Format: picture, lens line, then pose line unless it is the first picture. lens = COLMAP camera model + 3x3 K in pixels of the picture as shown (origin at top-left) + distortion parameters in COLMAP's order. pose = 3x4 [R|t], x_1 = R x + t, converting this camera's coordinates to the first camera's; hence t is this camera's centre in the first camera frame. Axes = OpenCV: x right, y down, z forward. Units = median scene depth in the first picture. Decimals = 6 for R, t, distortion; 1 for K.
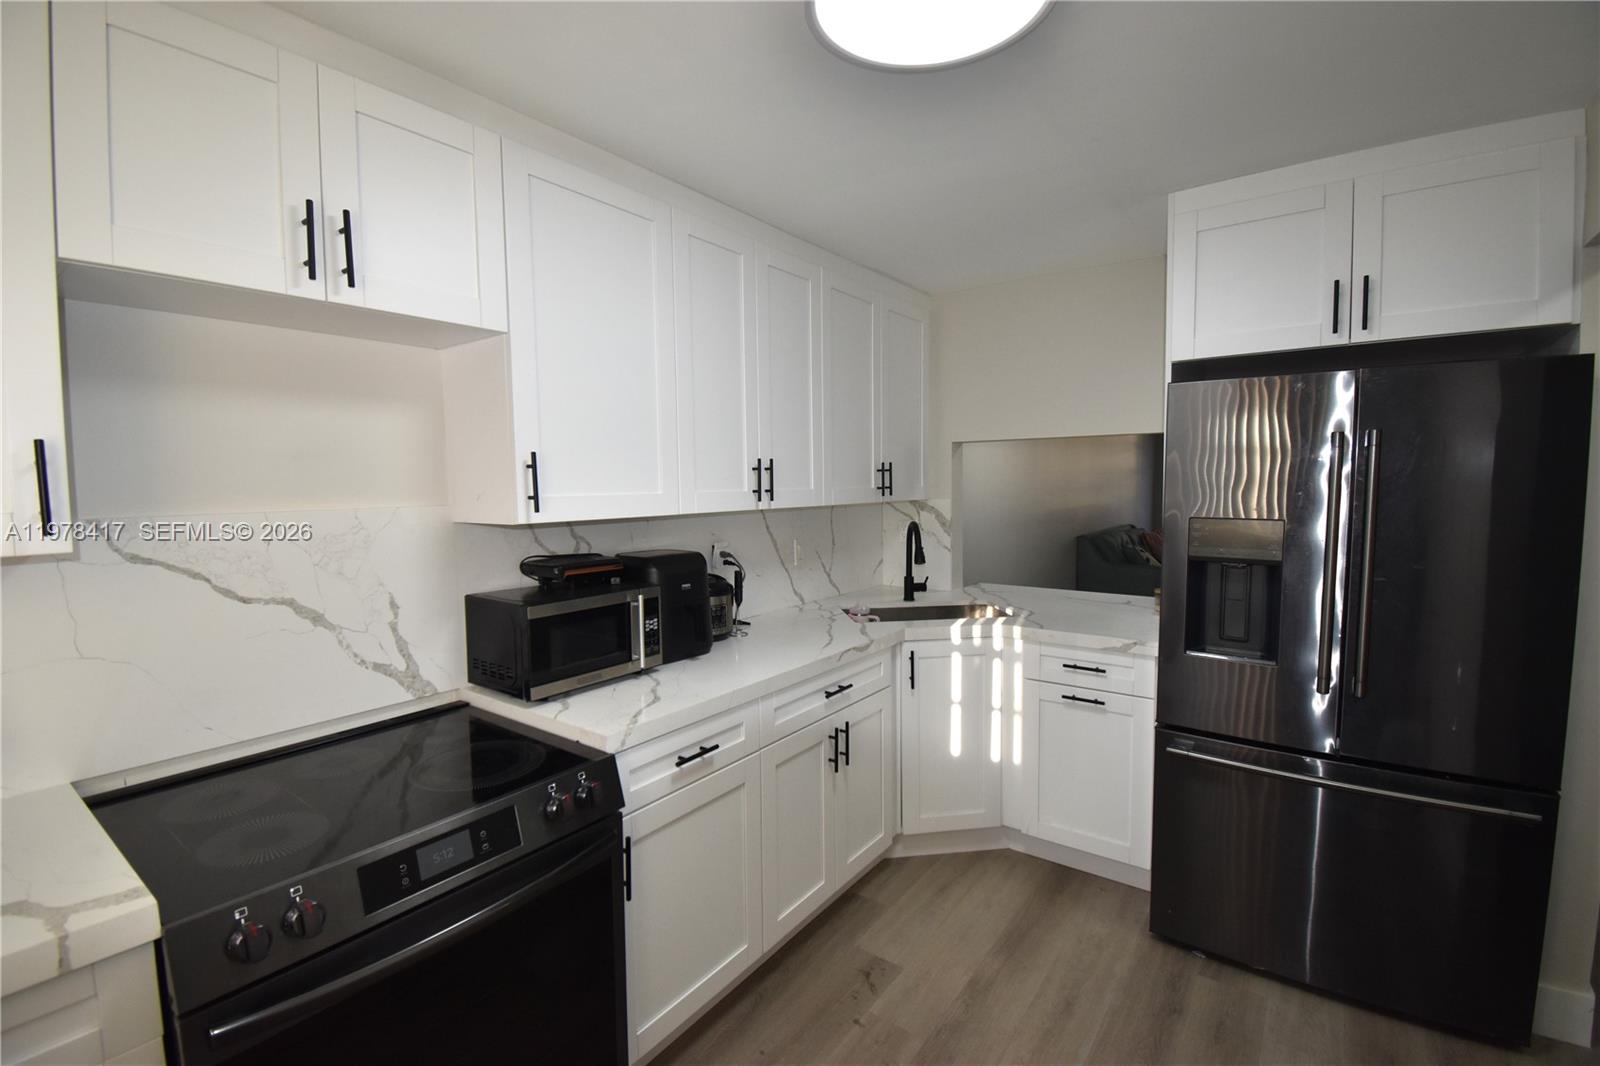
lens RADIAL K [[707.6, 0, 800.0], [0, 707.6, 533.0], [0, 0, 1]] dist [0.001673, 0.000228]
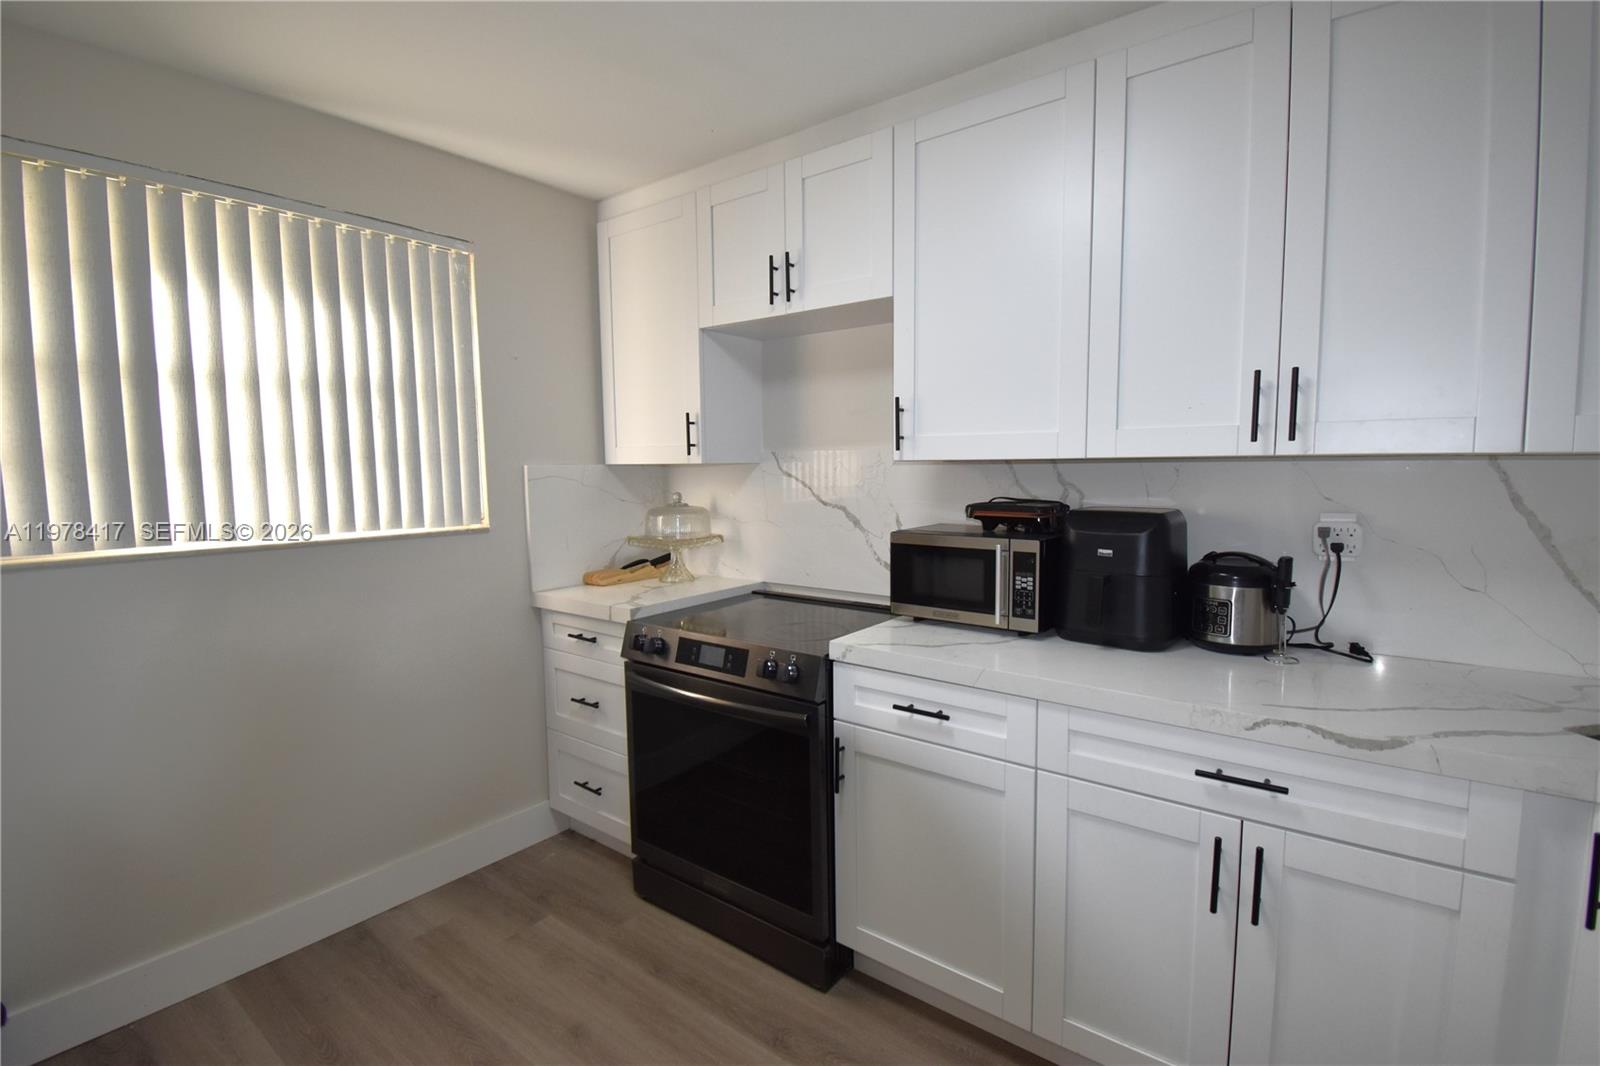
lens RADIAL K [[727.0, 0, 800.0], [0, 727.0, 533.0], [0, 0, 1]] dist [0.000122, -0.001109]
pose [[-0.018220, 0.106247, -0.994173, 0.726500], [-0.062933, 0.992244, 0.107194, -0.011480], [0.997851, 0.064519, -0.011392, 0.776129]]
